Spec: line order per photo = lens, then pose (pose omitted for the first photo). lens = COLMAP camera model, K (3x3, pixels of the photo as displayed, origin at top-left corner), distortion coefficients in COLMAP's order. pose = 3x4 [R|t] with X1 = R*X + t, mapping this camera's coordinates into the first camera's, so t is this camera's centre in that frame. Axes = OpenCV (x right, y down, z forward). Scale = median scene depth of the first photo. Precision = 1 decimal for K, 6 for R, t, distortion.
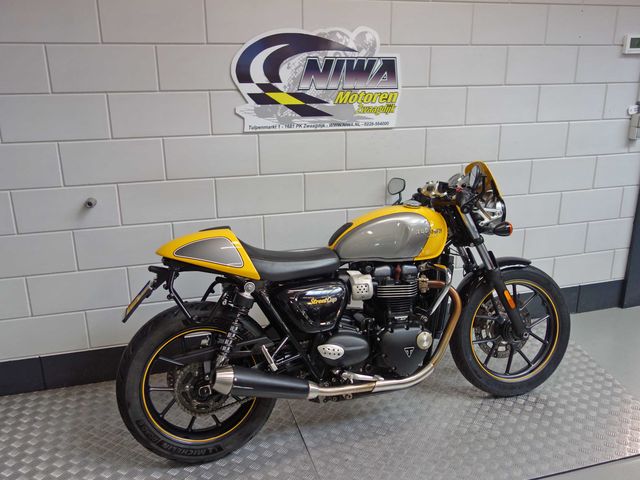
lens RADIAL K [[569.1, 0, 320.0], [0, 569.1, 240.0], [0, 0, 1]] dist [-0.000973, 0.002672]
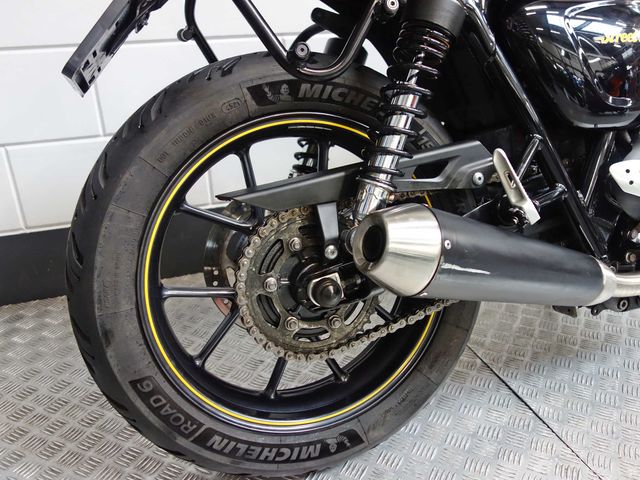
lens RADIAL K [[569.1, 0, 320.0], [0, 569.1, 240.0], [0, 0, 1]] dist [-0.000973, 0.002672]
pose [[0.999194, -0.032883, 0.023044, -0.206920], [0.029927, 0.992489, 0.118621, 0.188837], [-0.026771, -0.117835, 0.992672, 0.642092]]
